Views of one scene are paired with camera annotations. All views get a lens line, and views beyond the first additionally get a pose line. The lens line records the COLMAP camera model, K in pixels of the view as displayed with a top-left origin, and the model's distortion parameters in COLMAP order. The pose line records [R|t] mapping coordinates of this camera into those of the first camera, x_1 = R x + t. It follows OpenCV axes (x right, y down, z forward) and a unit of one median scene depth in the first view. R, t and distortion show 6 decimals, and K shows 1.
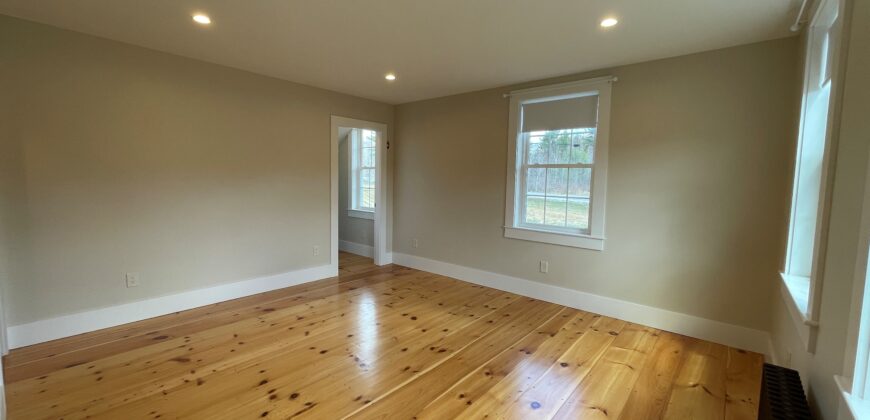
lens RADIAL K [[354.4, 0, 434.3], [0, 354.4, 207.5], [0, 0, 1]] dist [0.000326, -0.000440]
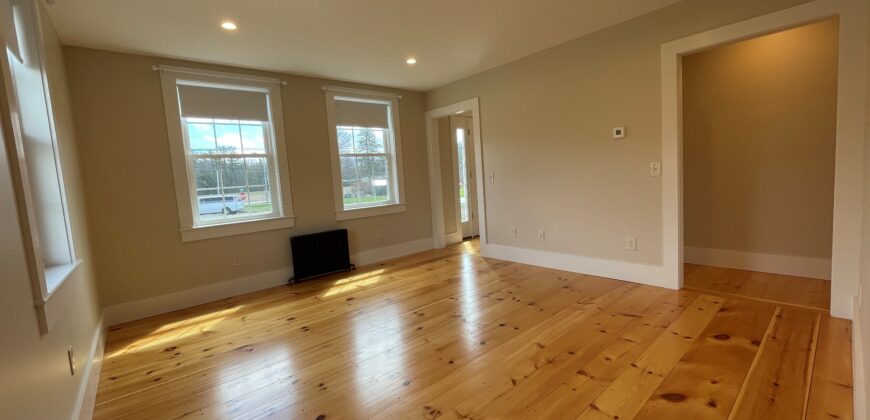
lens RADIAL K [[354.4, 0, 434.3], [0, 354.4, 207.5], [0, 0, 1]] dist [0.000326, -0.000440]
pose [[-0.987124, 0.032300, 0.156663, -0.273493], [0.059340, 0.983459, 0.171136, -0.087264], [-0.148544, 0.178228, -0.972712, 1.804684]]
